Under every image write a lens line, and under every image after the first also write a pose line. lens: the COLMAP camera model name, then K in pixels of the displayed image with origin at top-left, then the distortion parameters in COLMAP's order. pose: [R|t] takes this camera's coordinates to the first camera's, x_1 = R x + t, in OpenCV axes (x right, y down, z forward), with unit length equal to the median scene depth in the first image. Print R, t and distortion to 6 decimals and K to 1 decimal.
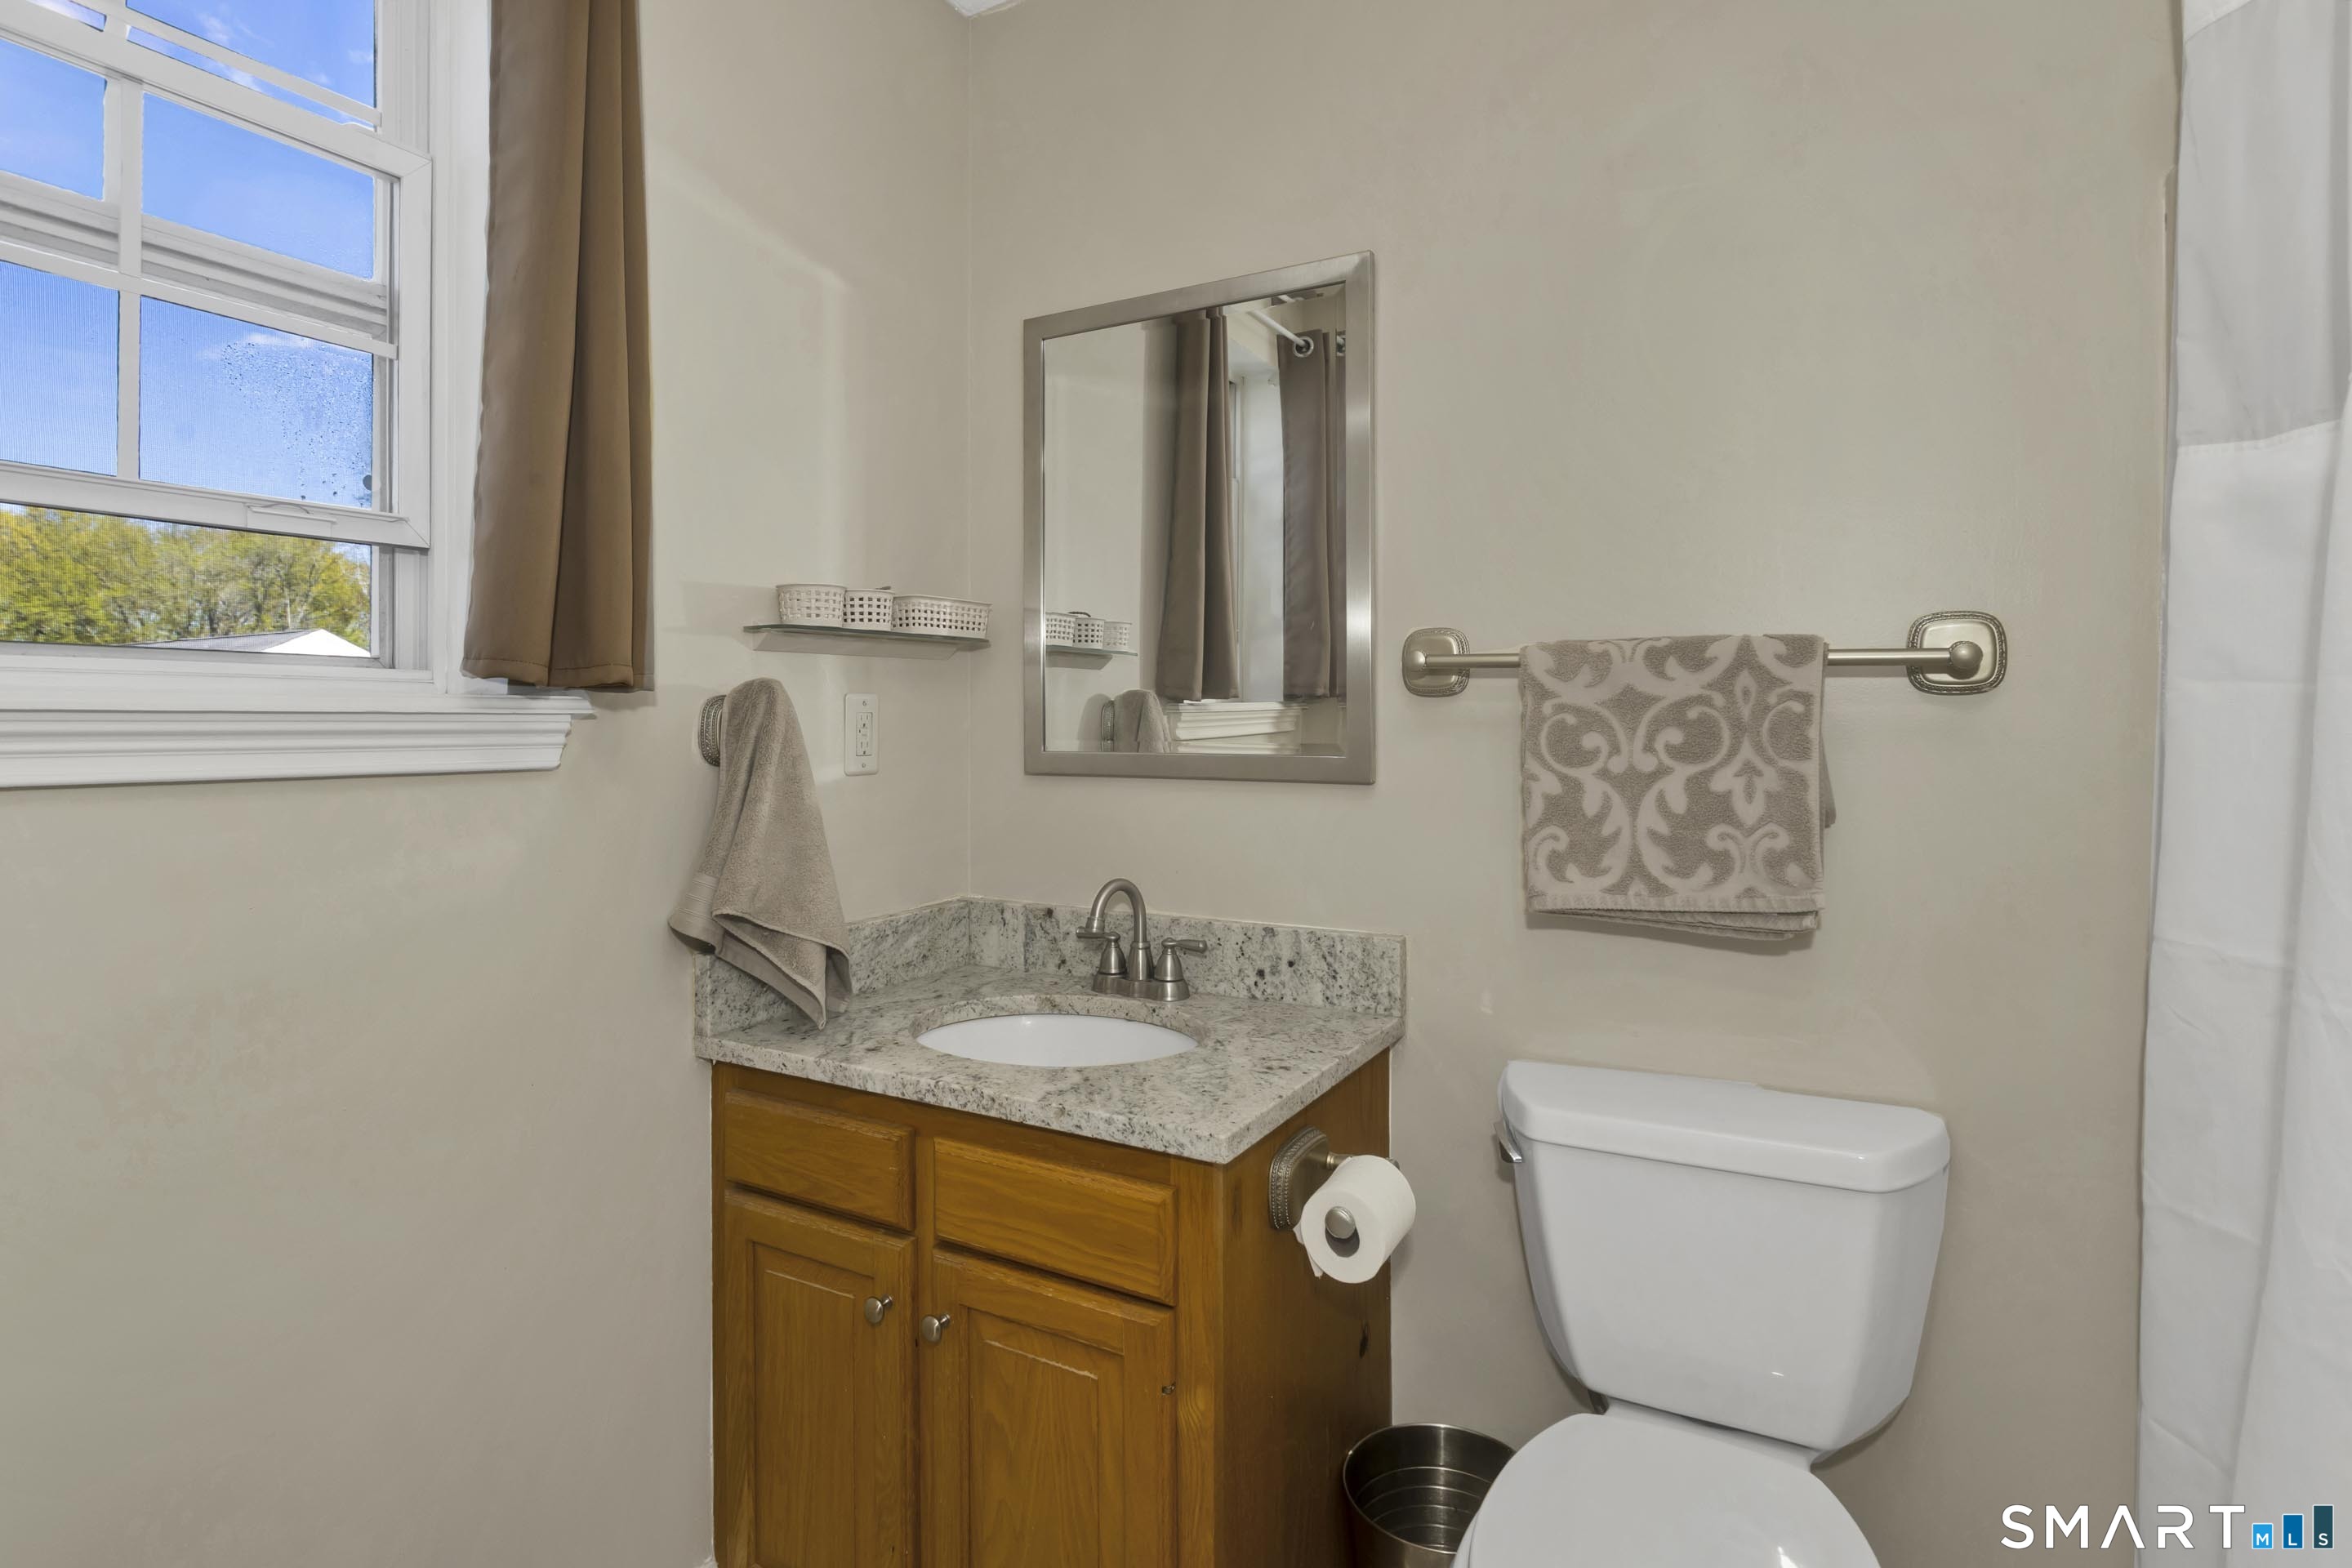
lens RADIAL K [[1142.1, 0, 1164.1], [0, 1142.1, 726.3], [0, 0, 1]] dist [0.001230, 0.005497]
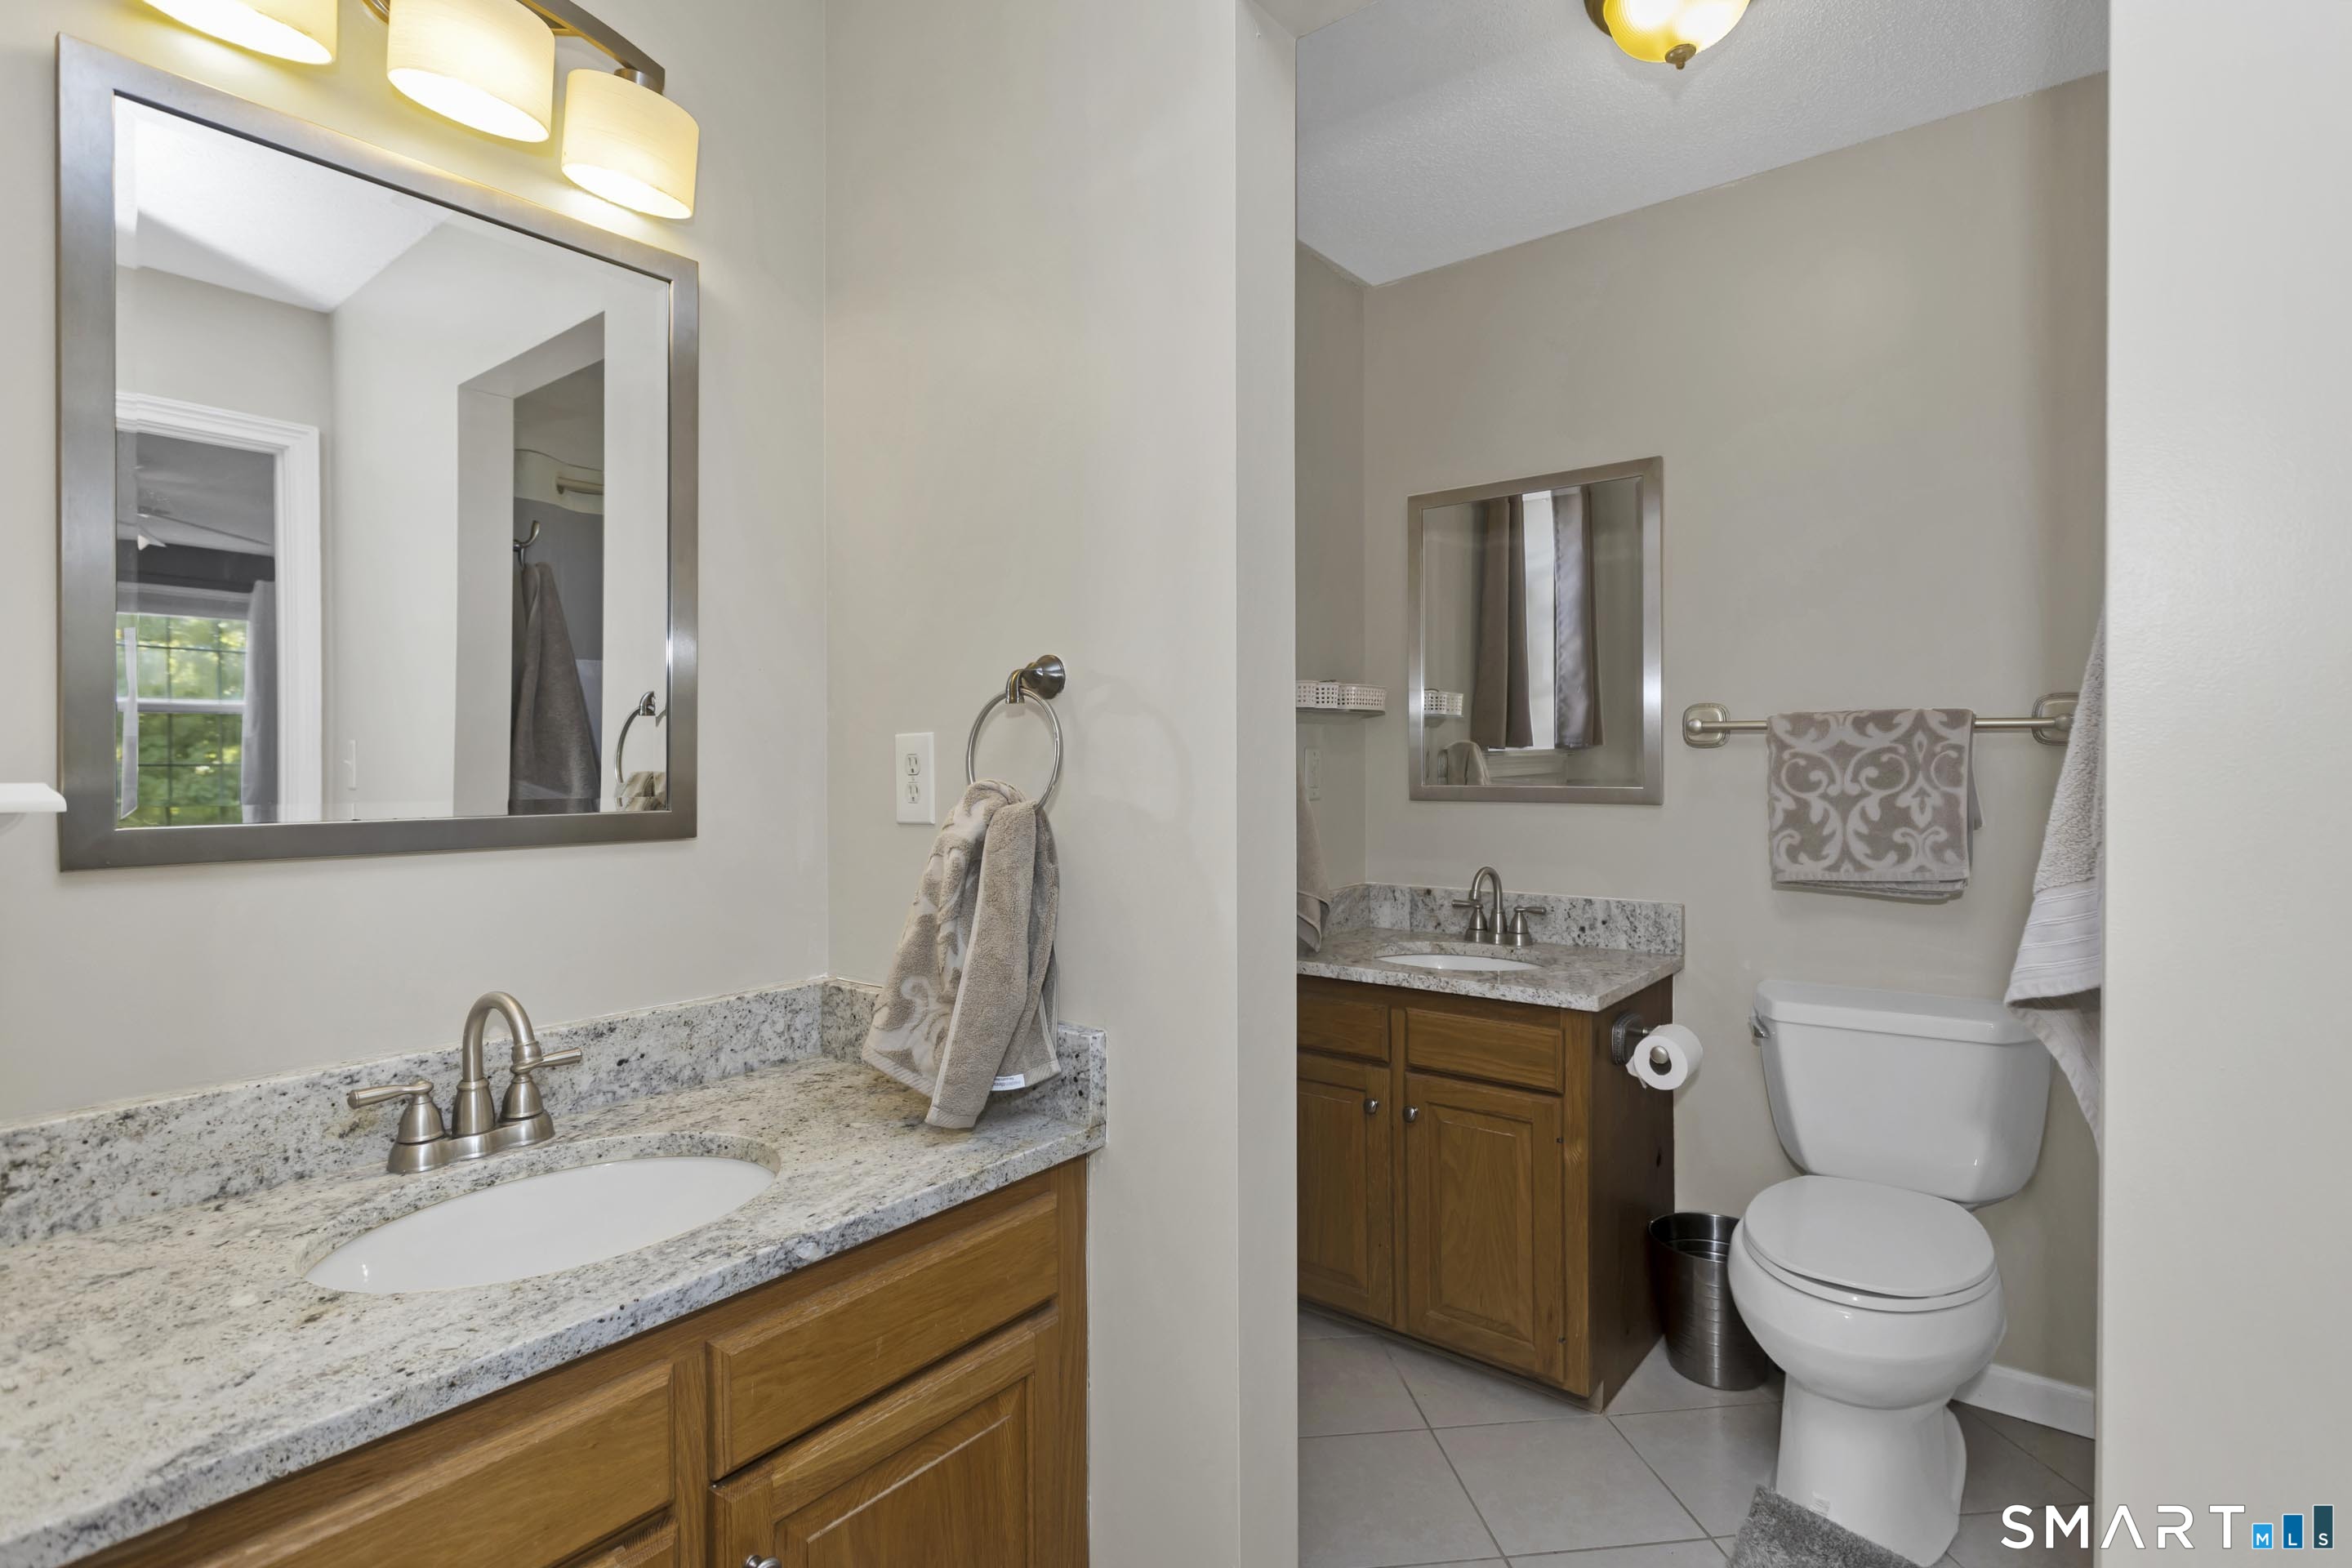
lens RADIAL K [[1142.1, 0, 1173.4], [0, 1142.1, 790.4], [0, 0, 1]] dist [0.001230, 0.005497]
pose [[0.988859, -0.003497, -0.148815, -0.278150], [0.006635, 0.999766, 0.020592, -0.005363], [0.148708, -0.021350, 0.988651, -0.717712]]
